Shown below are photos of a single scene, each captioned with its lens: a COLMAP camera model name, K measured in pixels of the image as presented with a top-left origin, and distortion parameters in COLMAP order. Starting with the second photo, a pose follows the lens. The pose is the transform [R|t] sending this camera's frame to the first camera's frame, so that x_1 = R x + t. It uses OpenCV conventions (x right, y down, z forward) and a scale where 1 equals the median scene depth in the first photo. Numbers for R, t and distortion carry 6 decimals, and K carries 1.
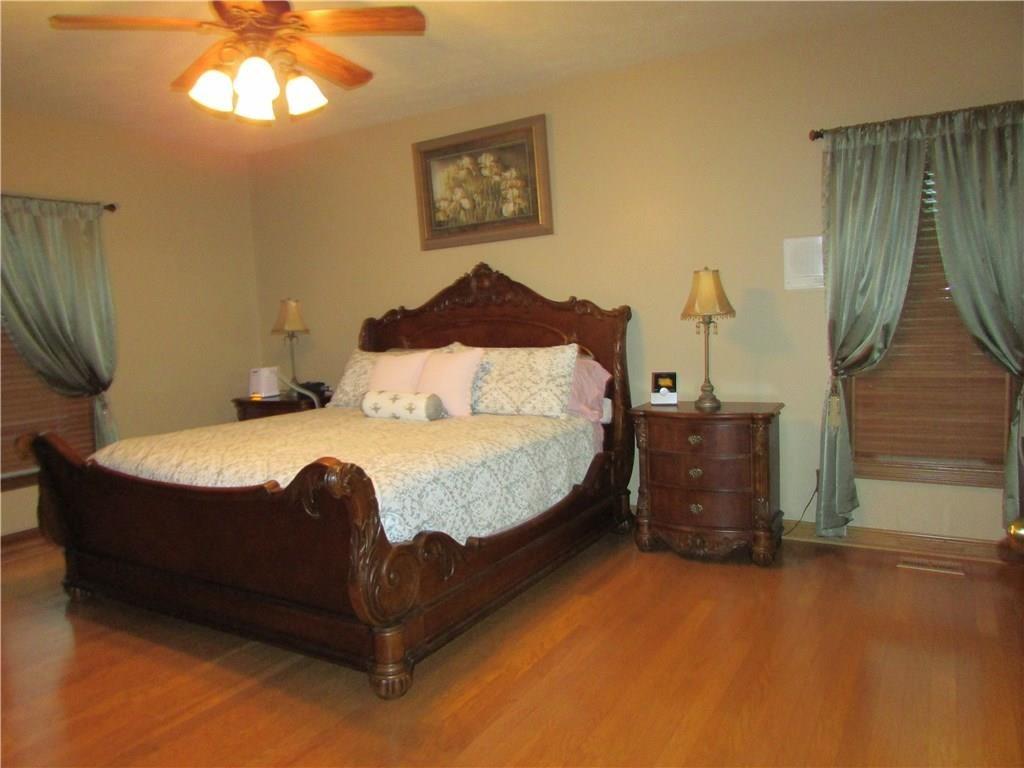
lens RADIAL K [[730.2, 0, 504.0], [0, 730.2, 387.3], [0, 0, 1]] dist [-0.037142, 0.023855]
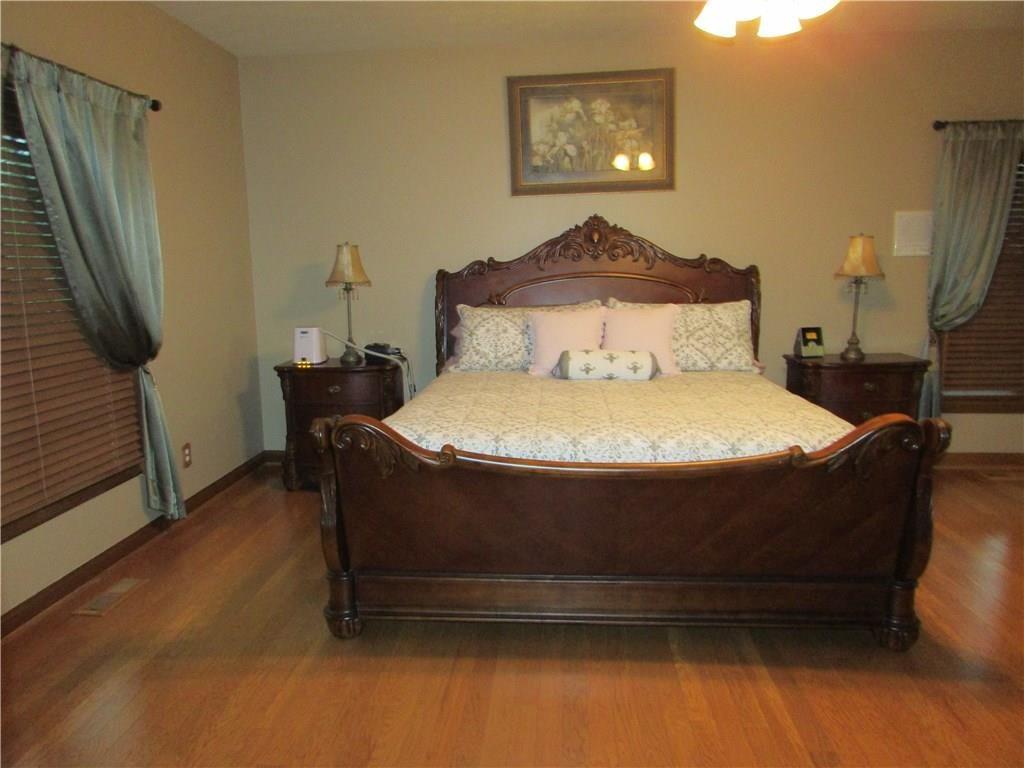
lens RADIAL K [[730.2, 0, 505.8], [0, 730.2, 386.0], [0, 0, 1]] dist [-0.037142, 0.023855]
pose [[0.889957, -0.045170, 0.453803, -0.695455], [0.020845, 0.998072, 0.058466, -0.006148], [-0.455569, -0.042573, 0.889182, 0.235068]]
